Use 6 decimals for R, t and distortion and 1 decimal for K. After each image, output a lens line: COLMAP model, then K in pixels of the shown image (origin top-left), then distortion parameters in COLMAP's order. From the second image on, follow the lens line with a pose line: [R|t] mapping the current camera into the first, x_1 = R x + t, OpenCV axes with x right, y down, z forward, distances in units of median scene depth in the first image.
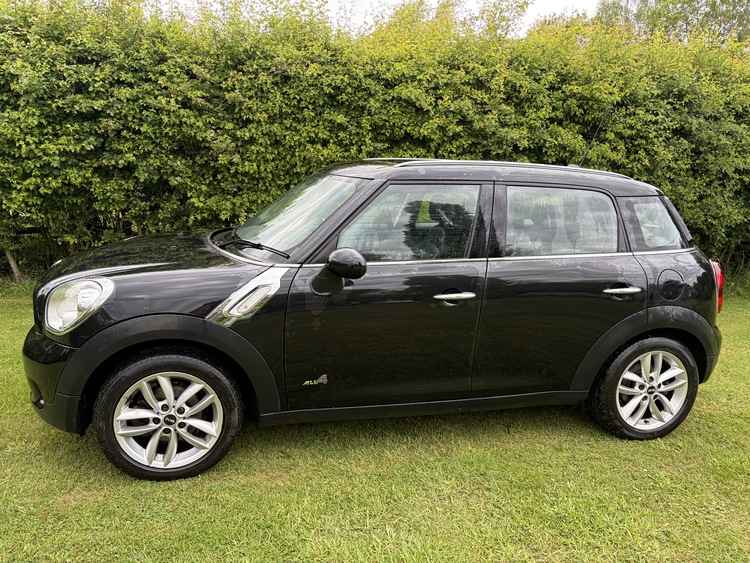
lens RADIAL K [[565.9, 0, 373.8], [0, 565.9, 277.9], [0, 0, 1]] dist [0.019631, -0.014689]
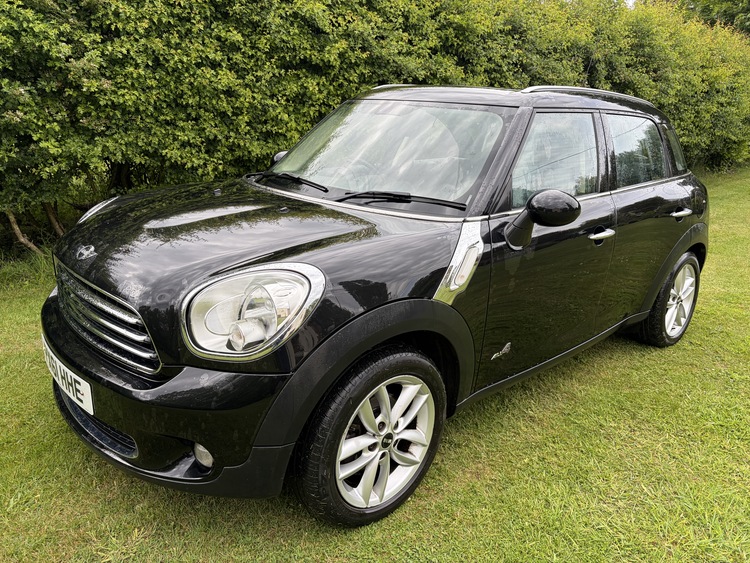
lens RADIAL K [[565.9, 0, 375.1], [0, 565.9, 284.8], [0, 0, 1]] dist [0.019631, -0.014689]
pose [[0.880749, -0.144255, 0.451078, -0.306731], [0.090962, 0.986274, 0.137804, -0.024643], [-0.464766, -0.080340, 0.881781, 0.166981]]
